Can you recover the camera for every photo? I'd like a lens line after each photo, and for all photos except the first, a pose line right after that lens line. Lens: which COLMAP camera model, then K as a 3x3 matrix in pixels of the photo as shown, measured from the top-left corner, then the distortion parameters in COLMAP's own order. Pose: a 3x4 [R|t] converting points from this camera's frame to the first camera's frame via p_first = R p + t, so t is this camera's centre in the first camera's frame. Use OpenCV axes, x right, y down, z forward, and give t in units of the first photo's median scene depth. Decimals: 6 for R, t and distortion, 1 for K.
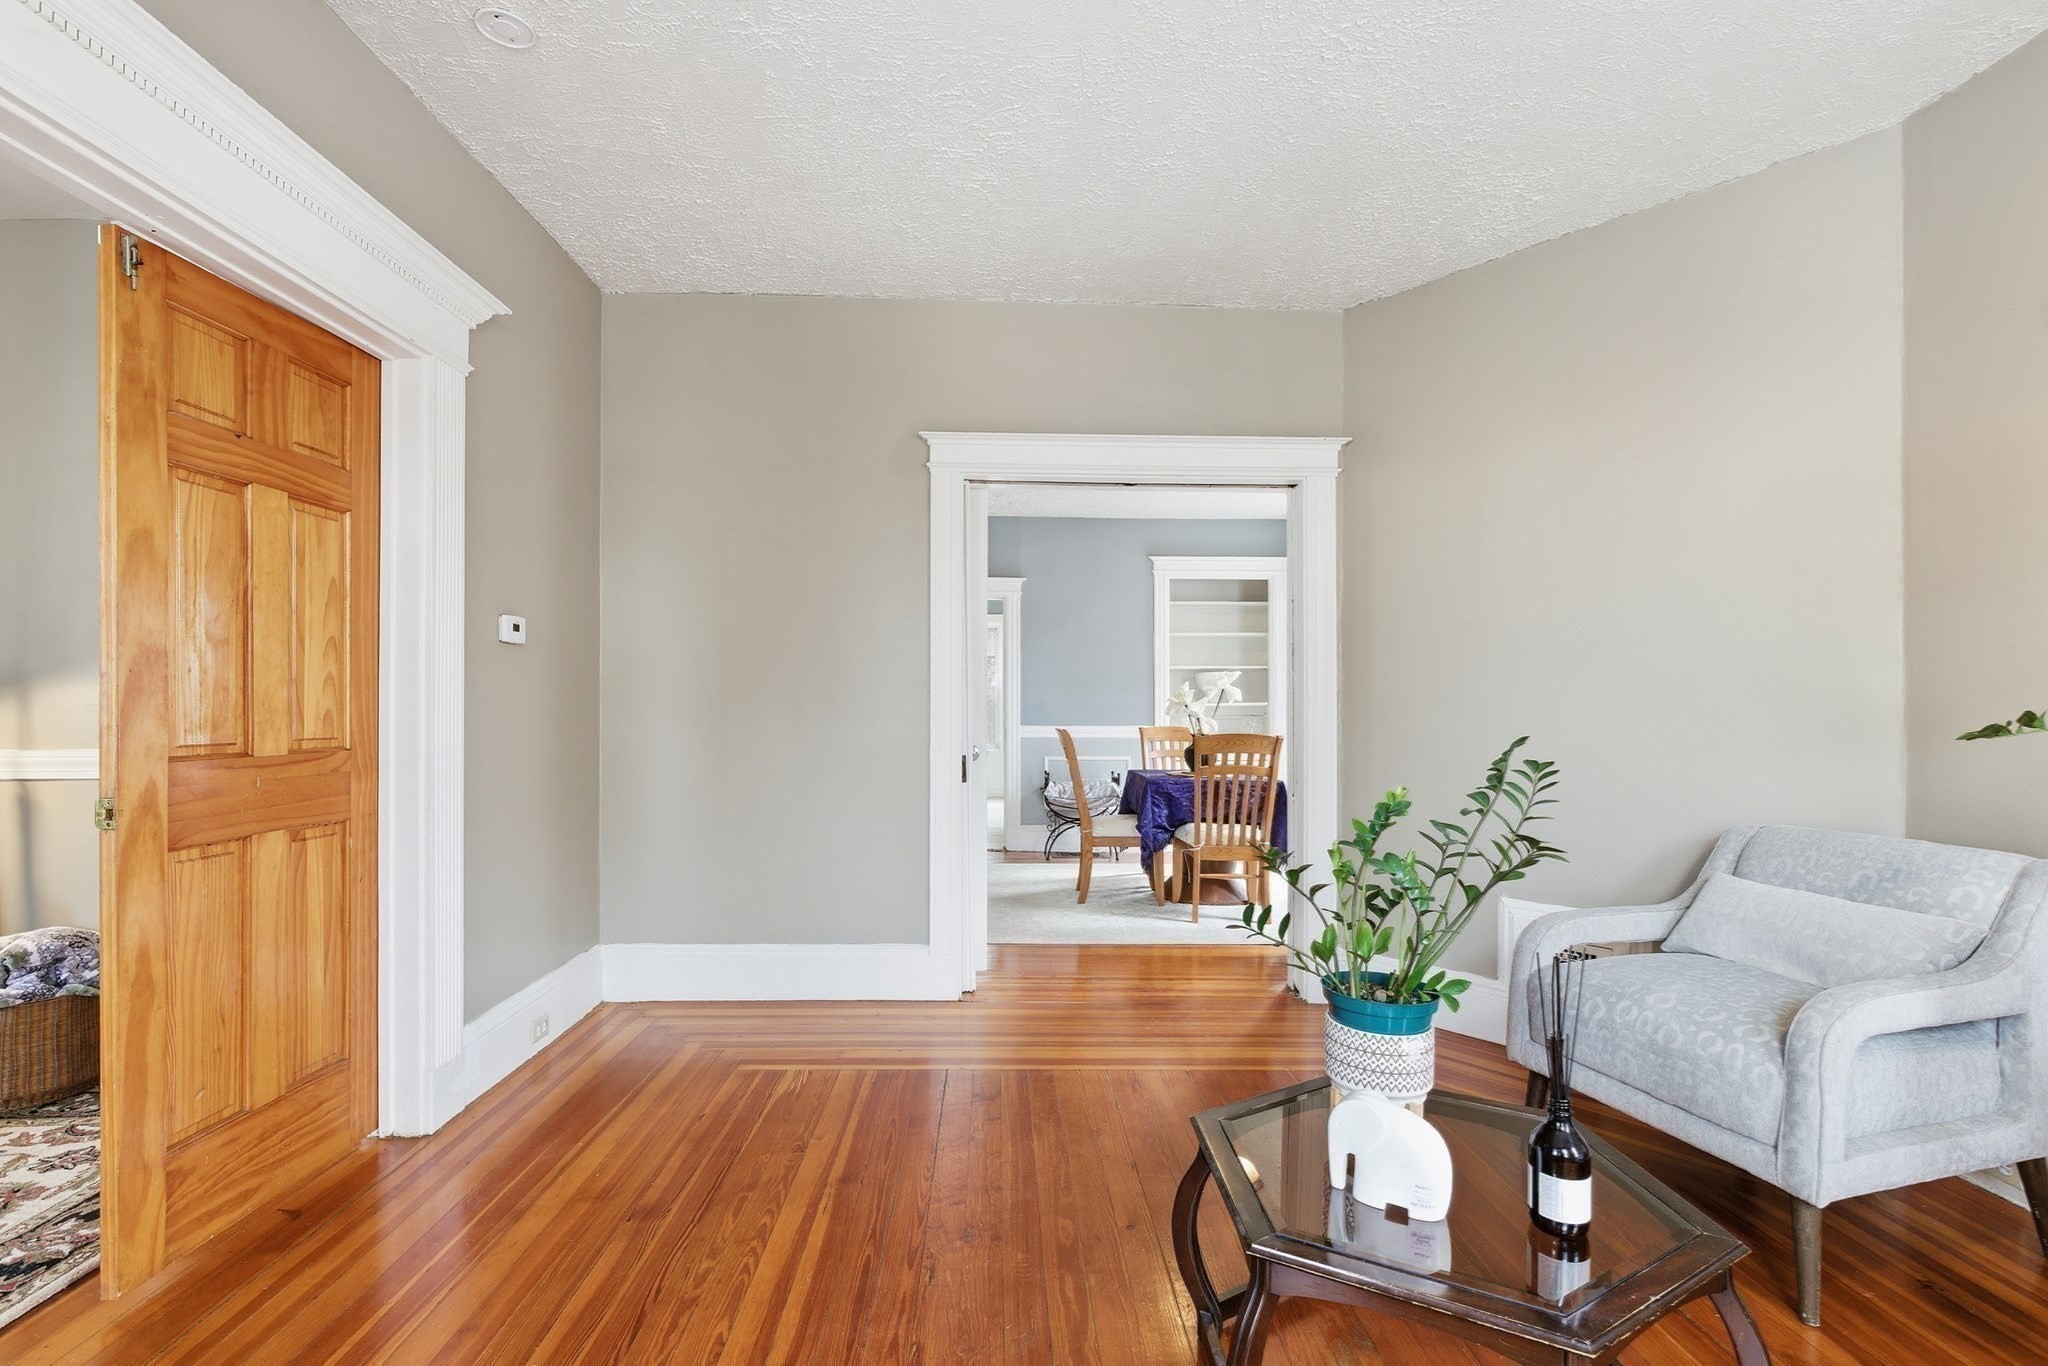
lens RADIAL K [[931.4, 0, 1016.4], [0, 931.4, 696.2], [0, 0, 1]] dist [0.001318, -0.001033]
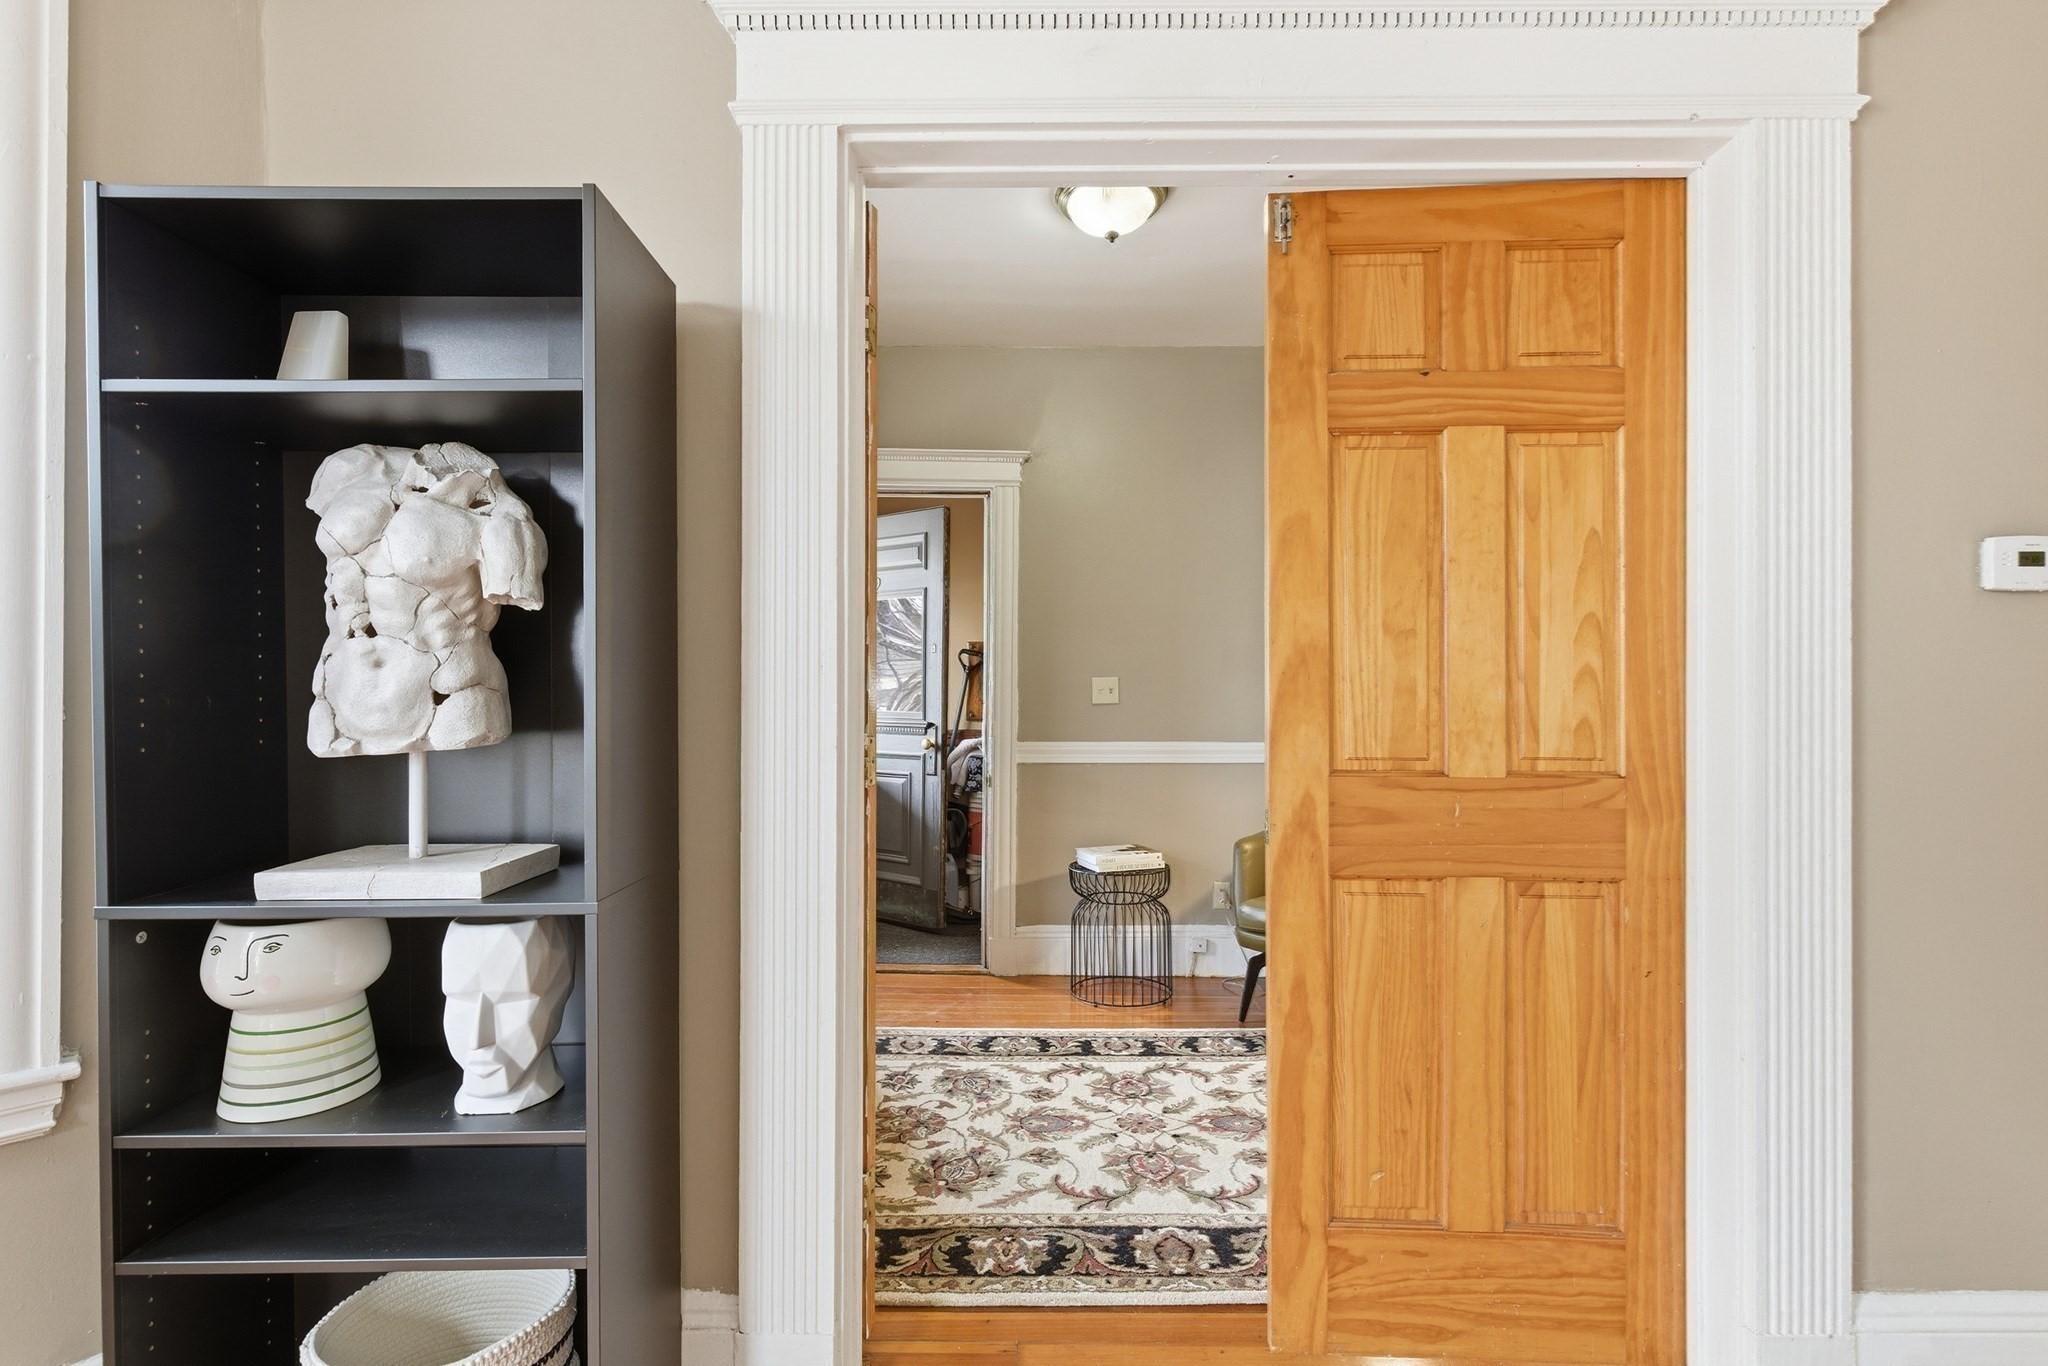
lens RADIAL K [[931.4, 0, 1026.2], [0, 931.4, 700.1], [0, 0, 1]] dist [0.001318, -0.001033]
pose [[-0.035363, -0.001406, -0.999374, -0.025249], [0.006785, 0.999976, -0.001647, -0.000660], [0.999351, -0.006839, -0.035353, 0.661069]]
